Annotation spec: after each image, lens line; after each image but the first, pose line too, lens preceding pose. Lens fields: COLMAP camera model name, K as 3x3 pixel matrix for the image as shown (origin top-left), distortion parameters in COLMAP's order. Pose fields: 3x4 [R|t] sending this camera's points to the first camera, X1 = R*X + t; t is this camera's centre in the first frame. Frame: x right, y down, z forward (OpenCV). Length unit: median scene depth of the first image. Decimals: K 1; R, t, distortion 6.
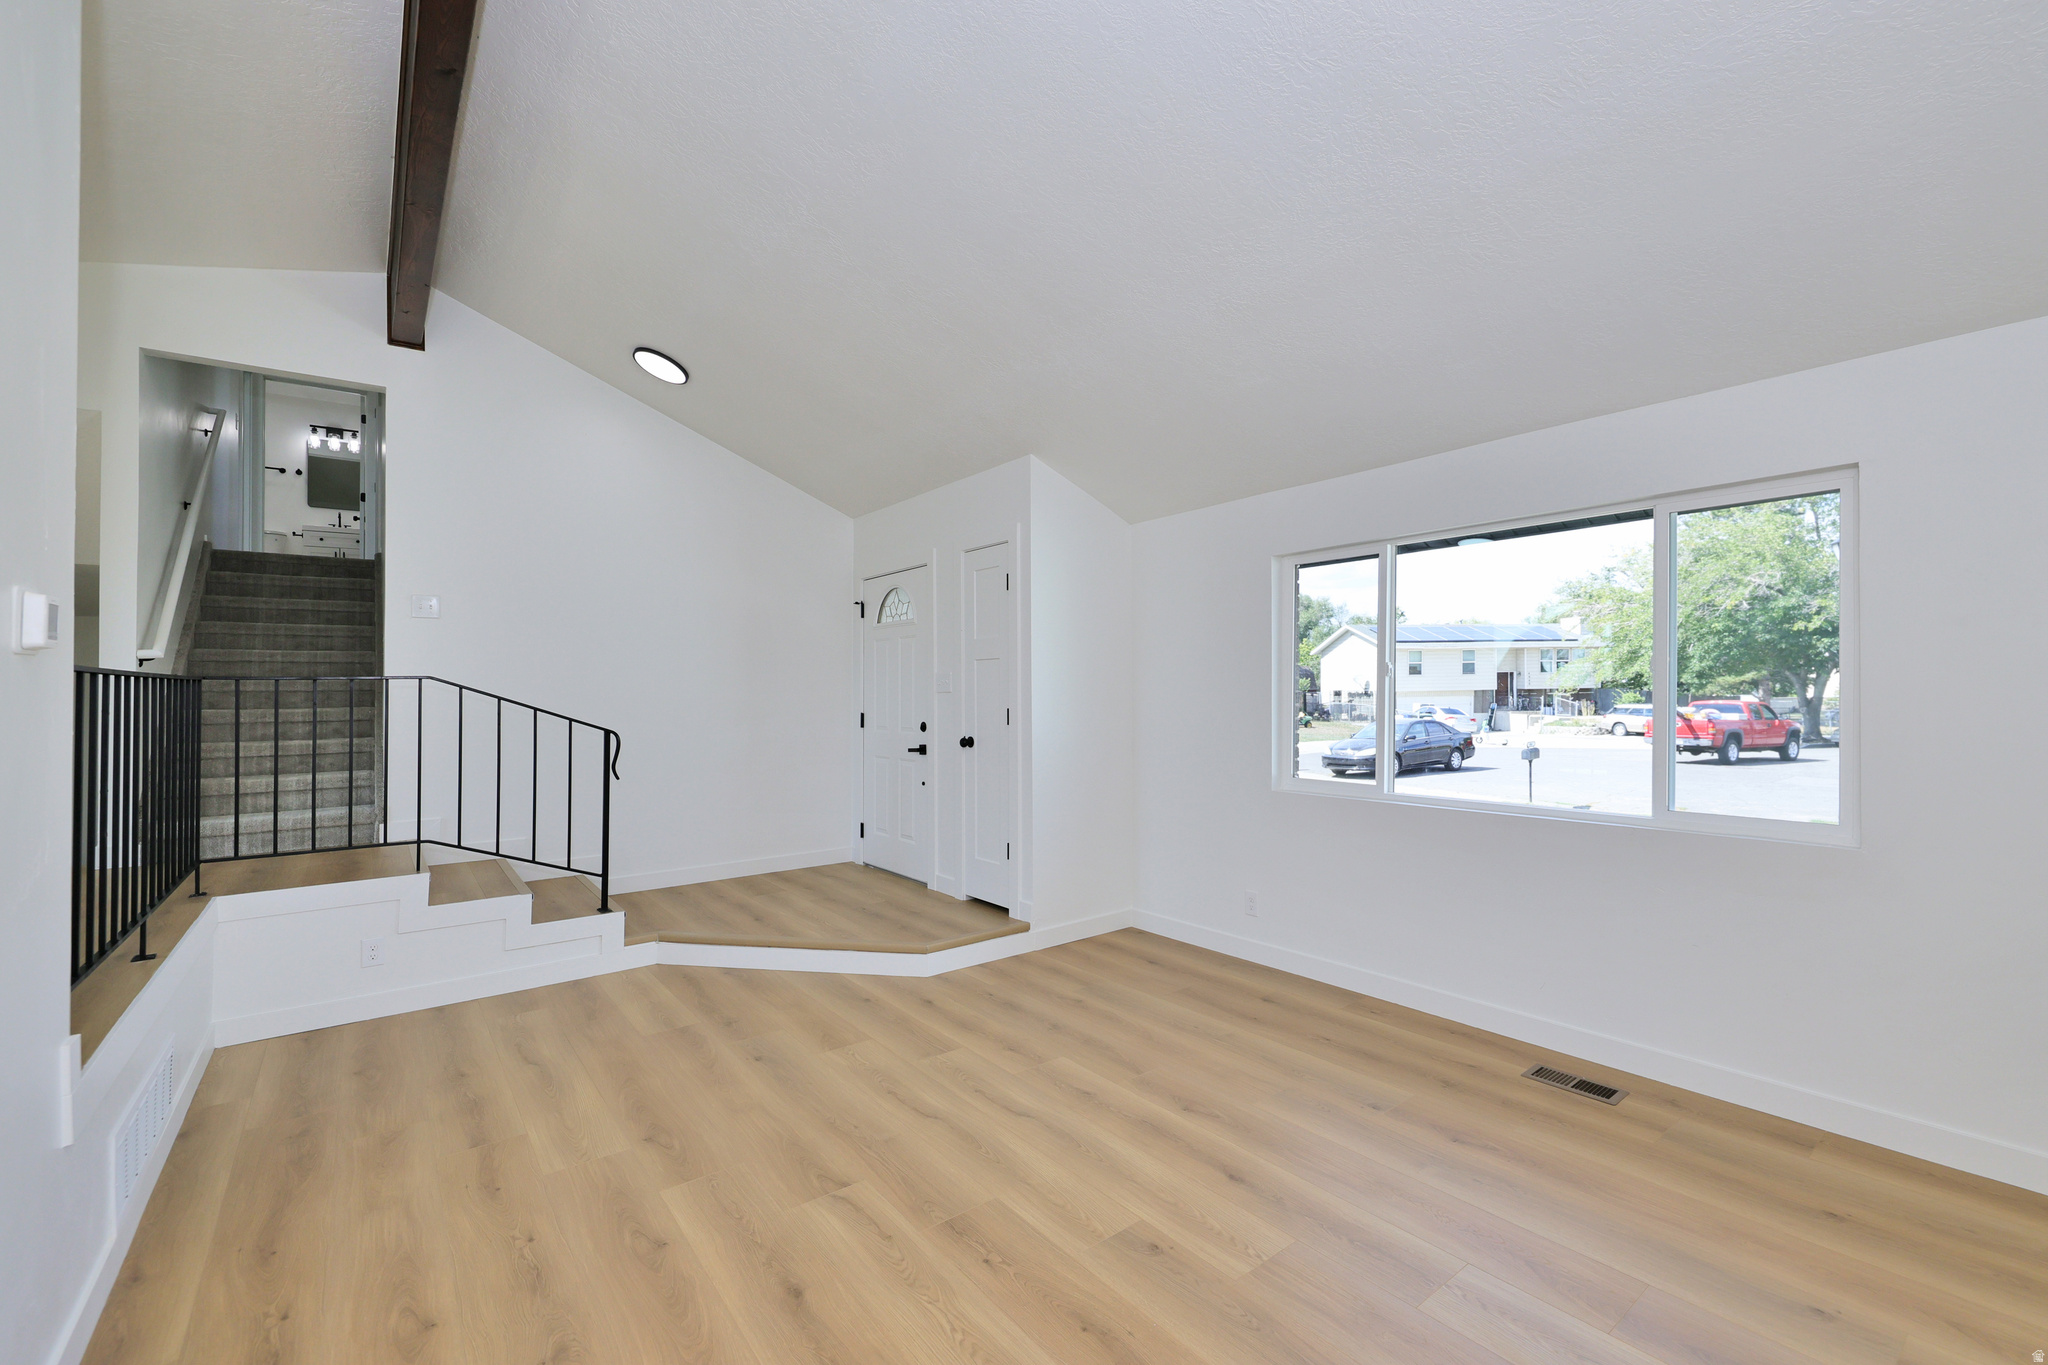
lens RADIAL K [[890.0, 0, 1023.2], [0, 890.0, 672.2], [0, 0, 1]] dist [0.000272, 0.000209]
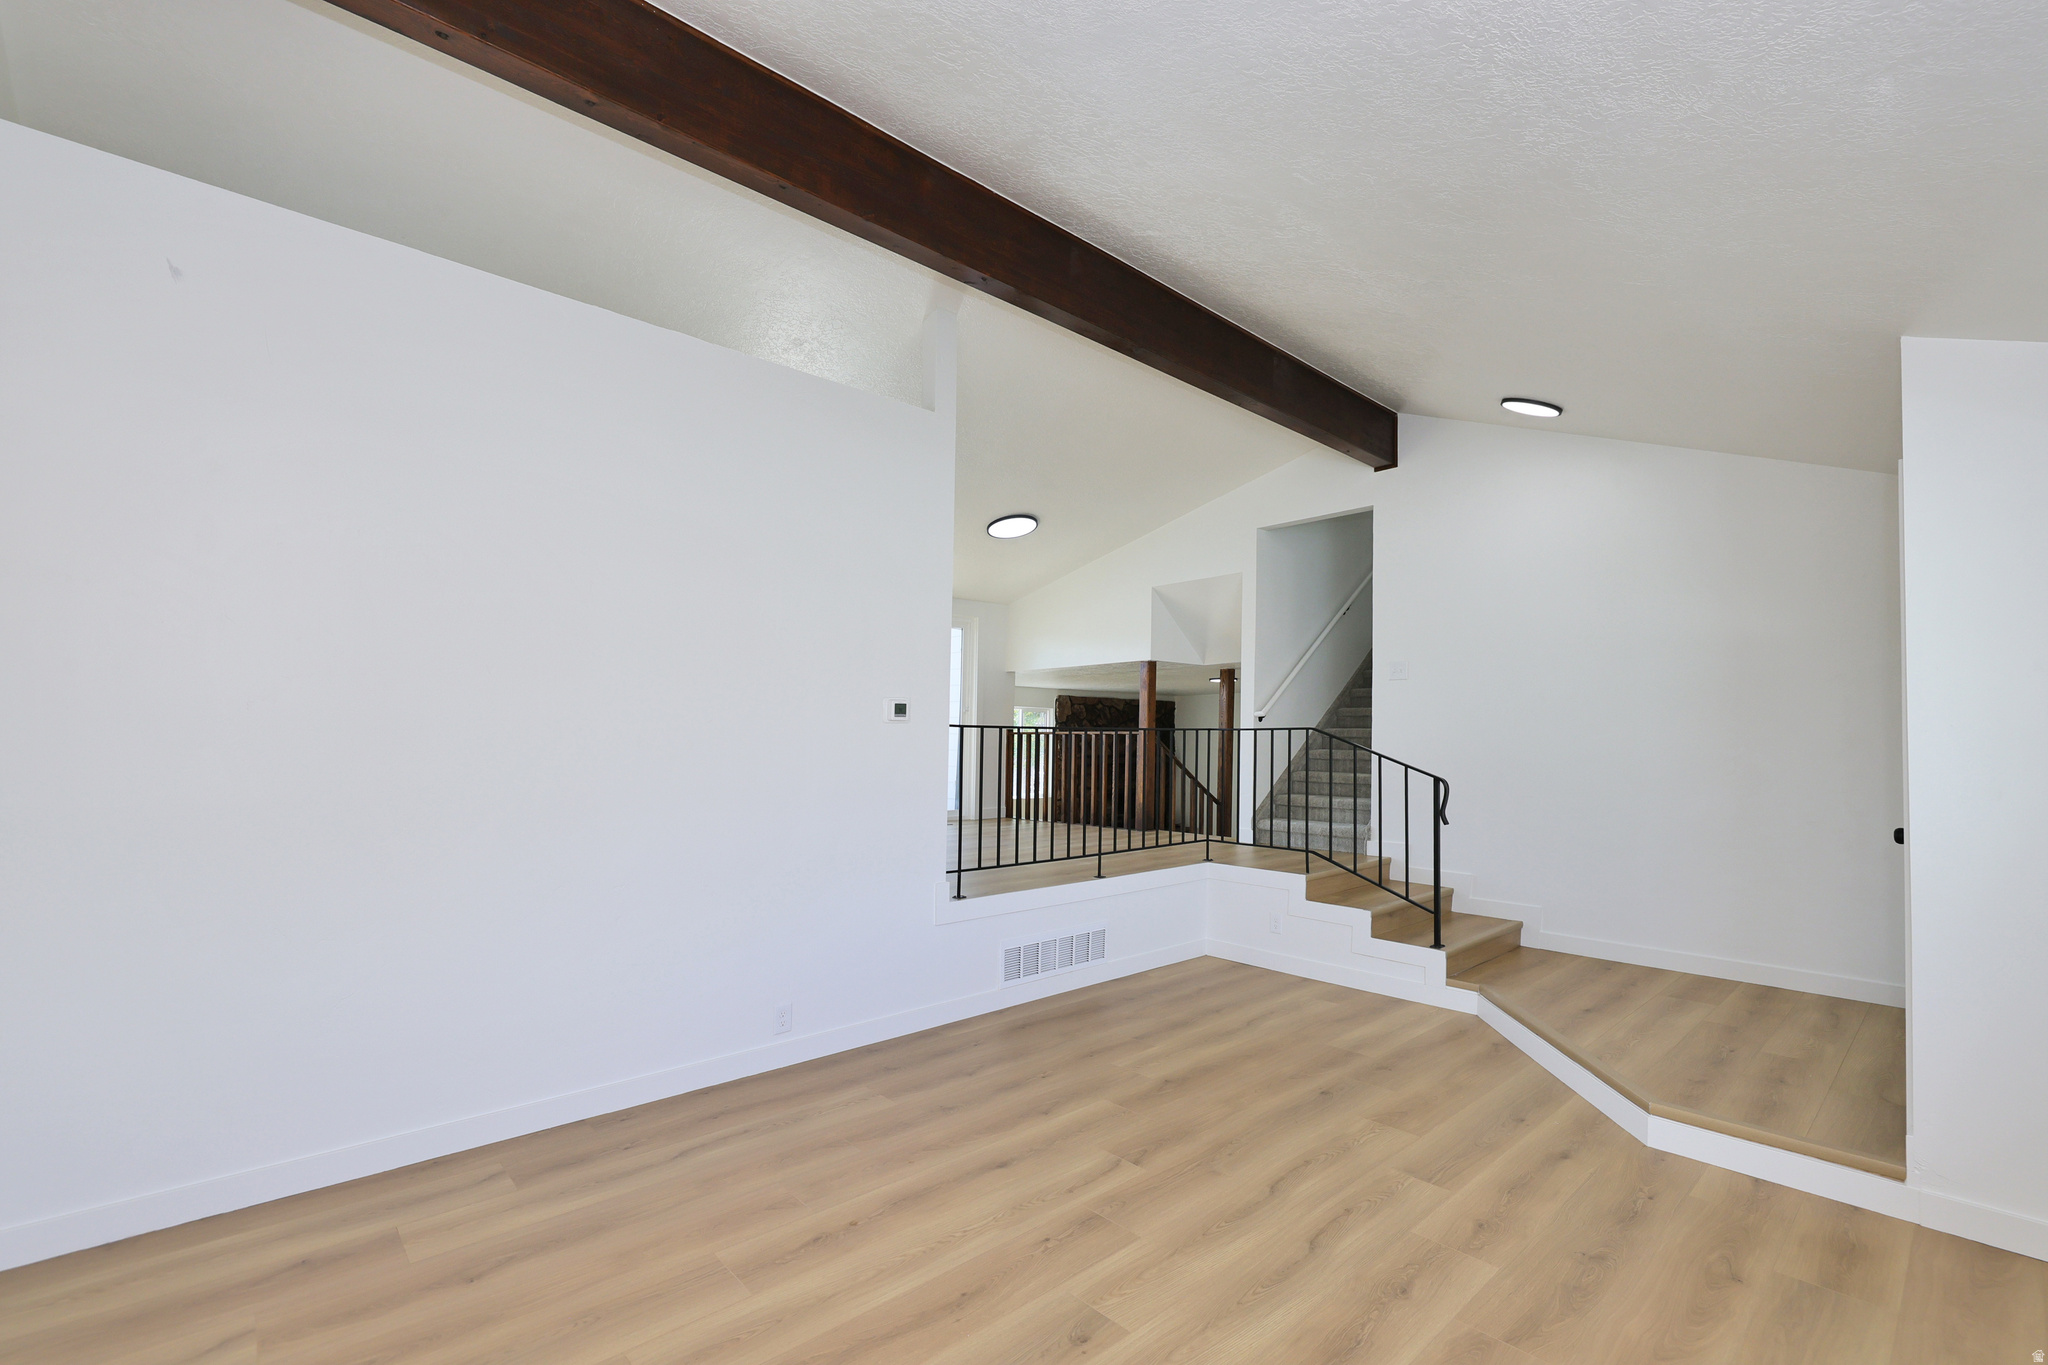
lens RADIAL K [[856.4, 0, 1025.4], [0, 856.4, 718.6], [0, 0, 1]] dist [-0.000518, 0.000207]
pose [[0.094290, -0.009868, -0.995496, 0.634012], [0.011615, 0.999894, -0.008811, -0.003258], [0.995477, -0.010732, 0.094395, 0.517859]]
